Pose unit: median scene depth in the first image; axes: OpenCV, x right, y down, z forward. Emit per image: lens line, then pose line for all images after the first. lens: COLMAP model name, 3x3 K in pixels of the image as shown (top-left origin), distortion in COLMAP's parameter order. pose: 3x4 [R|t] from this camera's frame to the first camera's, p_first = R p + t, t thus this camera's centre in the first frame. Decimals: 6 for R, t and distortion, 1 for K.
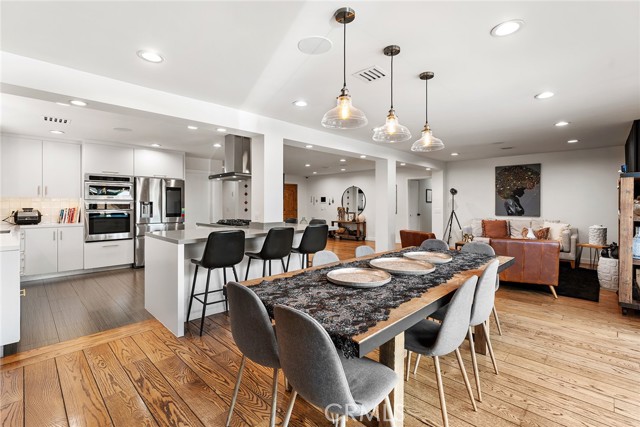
lens RADIAL K [[293.4, 0, 319.0], [0, 293.4, 204.7], [0, 0, 1]] dist [-0.000350, -0.000355]
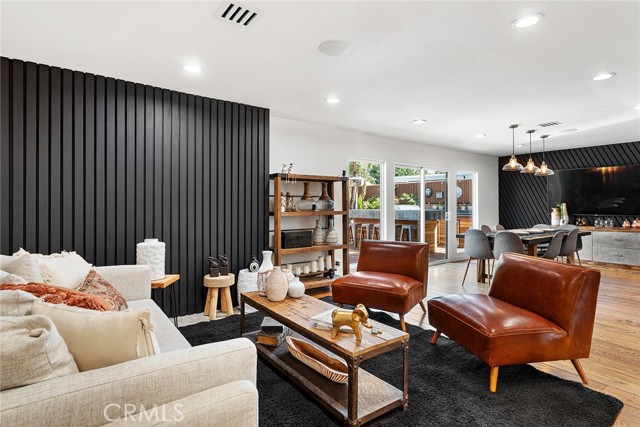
lens RADIAL K [[336.4, 0, 319.3], [0, 336.4, 205.1], [0, 0, 1]] dist [0.002880, 0.000787]
pose [[-0.987615, -0.001446, 0.156890, 0.436075], [-0.001814, 0.999996, -0.002203, 0.007752], [-0.156887, -0.002460, -0.987614, 1.157984]]
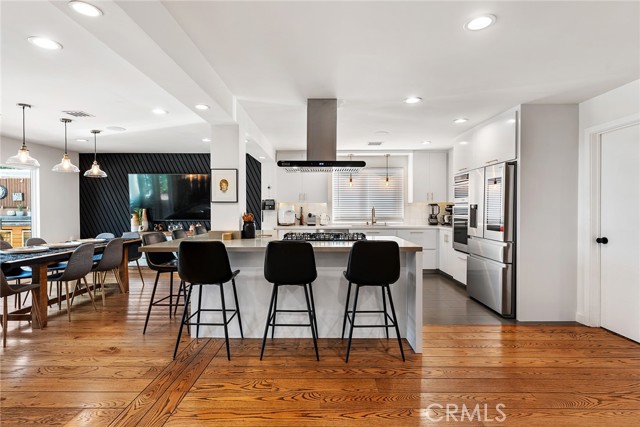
lens RADIAL K [[326.4, 0, 321.9], [0, 326.4, 211.0], [0, 0, 1]] dist [0.000196, 0.000196]
pose [[-0.717413, 0.006296, -0.696620, 0.160525], [0.000873, 0.999967, 0.008138, -0.001788], [0.696648, 0.005230, -0.717394, 1.077876]]
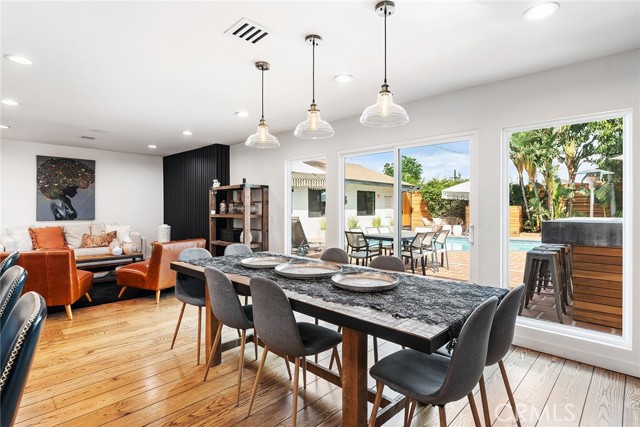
lens RADIAL K [[328.3, 0, 319.7], [0, 328.3, 207.3], [0, 0, 1]] dist [0.001142, 0.000056]
pose [[-0.012754, -0.002056, 0.999917, -0.248319], [-0.000736, 0.999998, 0.002047, -0.000424], [-0.999918, -0.000710, -0.012755, 0.314366]]
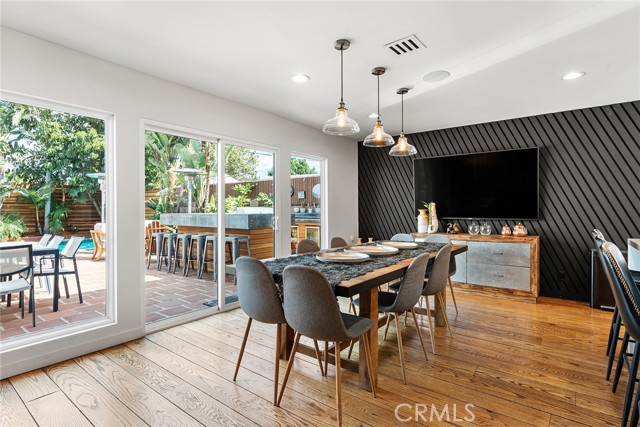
lens RADIAL K [[319.8, 0, 320.5], [0, 319.8, 210.6], [0, 0, 1]] dist [0.002189, 0.000473]
pose [[-0.992543, 0.002944, -0.121860, 0.203235], [0.002736, 0.999995, 0.001870, 0.013627], [0.121864, 0.001523, -0.992546, 0.717412]]
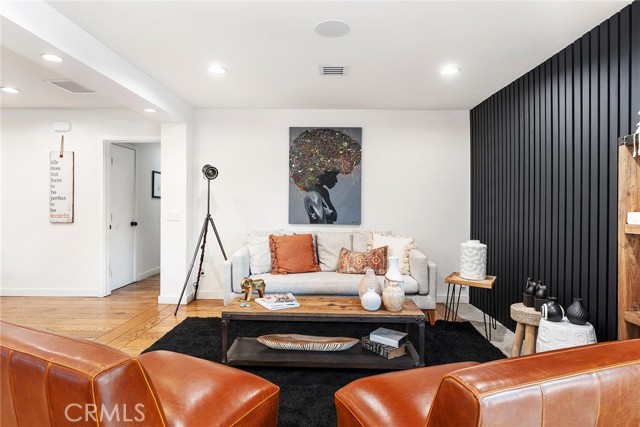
lens RADIAL K [[362.0, 0, 320.6], [0, 362.0, 206.3], [0, 0, 1]] dist [-0.002345, -0.000304]
pose [[0.727654, 0.005287, 0.685924, 0.227193], [-0.006317, 0.999980, -0.001007, 0.007061], [-0.685915, -0.003600, 0.727672, 0.539584]]
